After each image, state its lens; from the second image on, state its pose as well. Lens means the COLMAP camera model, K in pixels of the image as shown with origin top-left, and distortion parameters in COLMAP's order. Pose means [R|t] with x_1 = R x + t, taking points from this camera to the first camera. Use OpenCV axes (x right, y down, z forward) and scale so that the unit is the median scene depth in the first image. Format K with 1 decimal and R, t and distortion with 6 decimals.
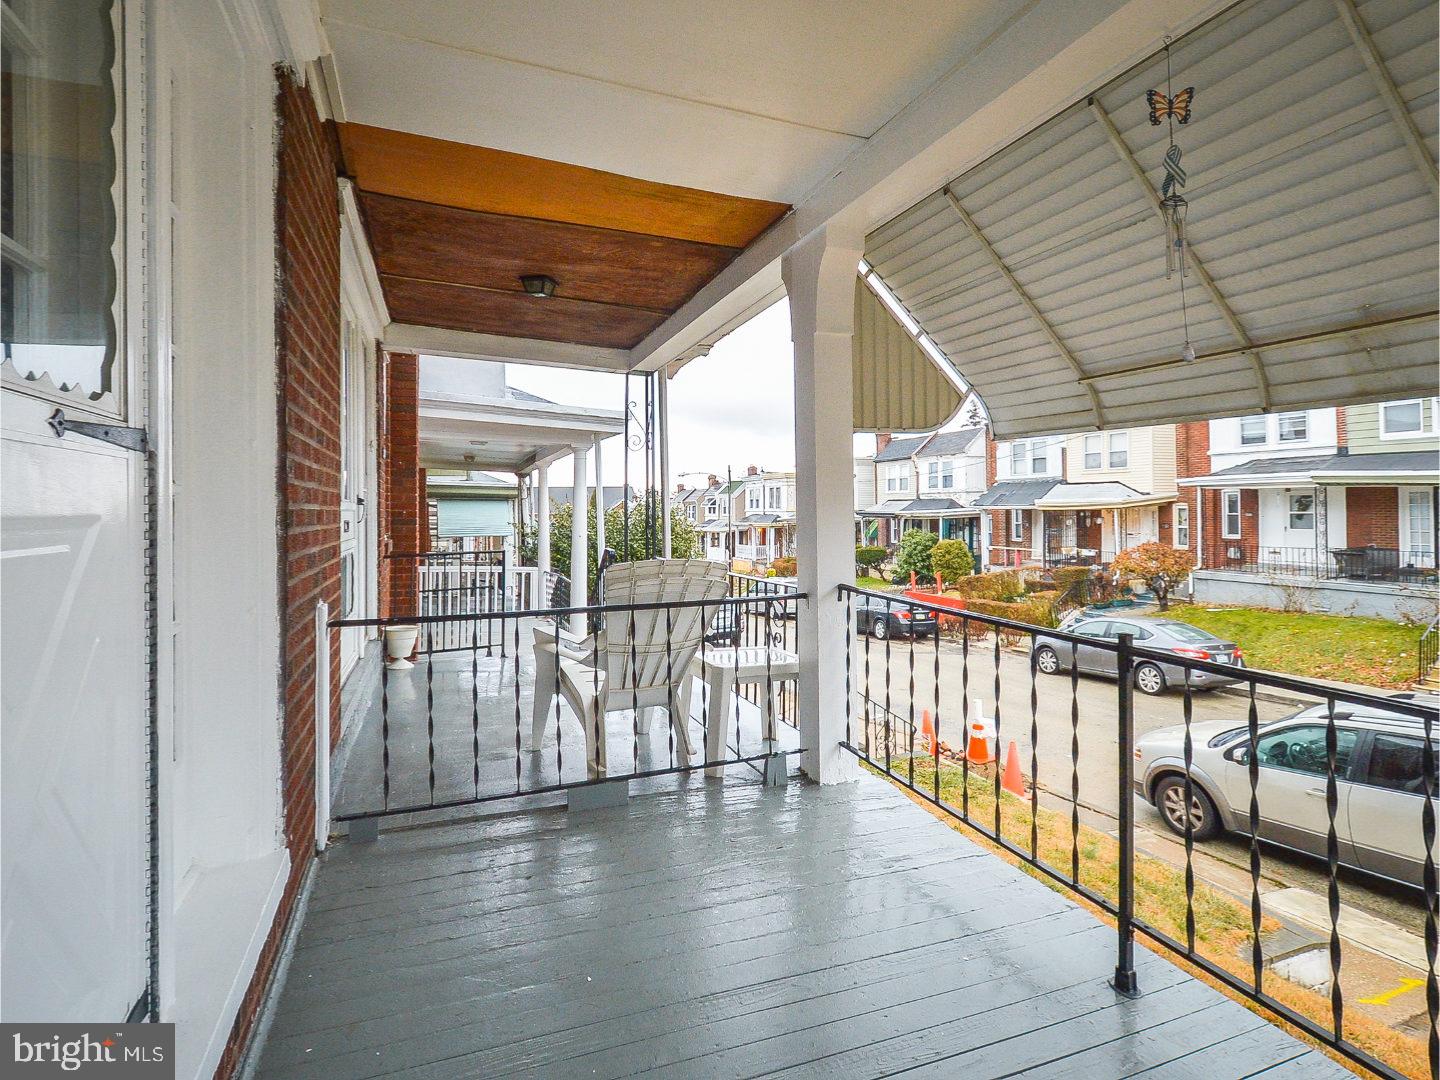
lens RADIAL K [[740.1, 0, 720.3], [0, 740.1, 503.8], [0, 0, 1]] dist [0.008484, -0.002222]
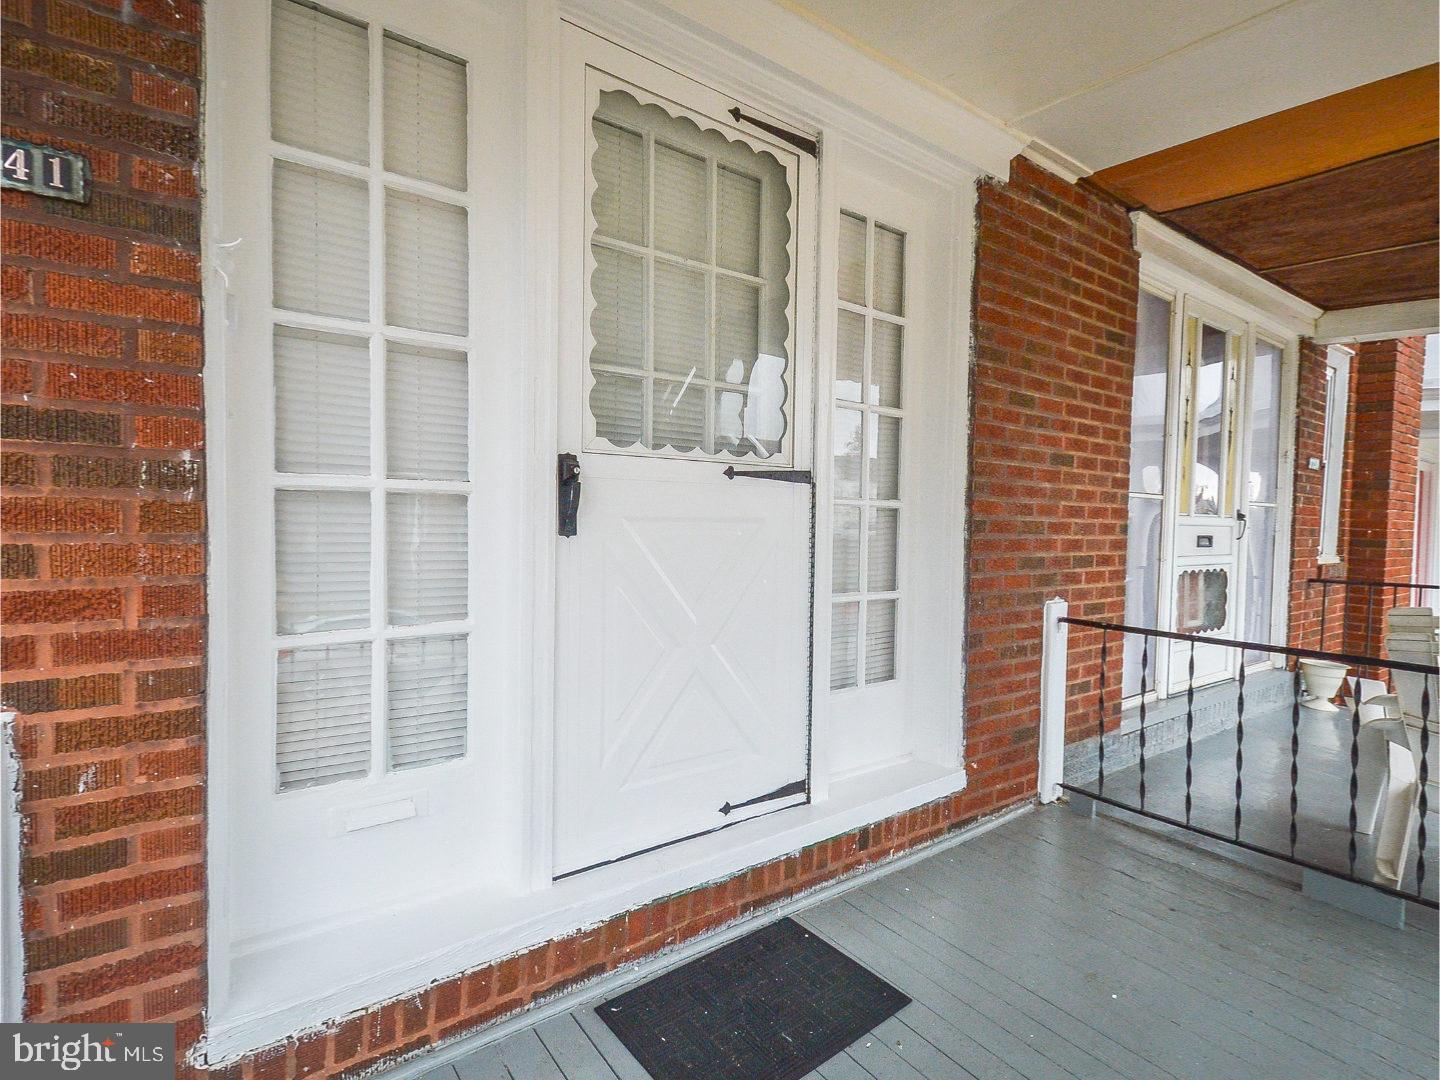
lens RADIAL K [[738.5, 0, 714.5], [0, 738.5, 552.1], [0, 0, 1]] dist [0.003121, -0.000249]
pose [[0.244093, 0.060616, -0.967855, 0.462464], [-0.017551, 0.998157, 0.058087, -0.002355], [0.969593, 0.002808, 0.244707, 0.181186]]
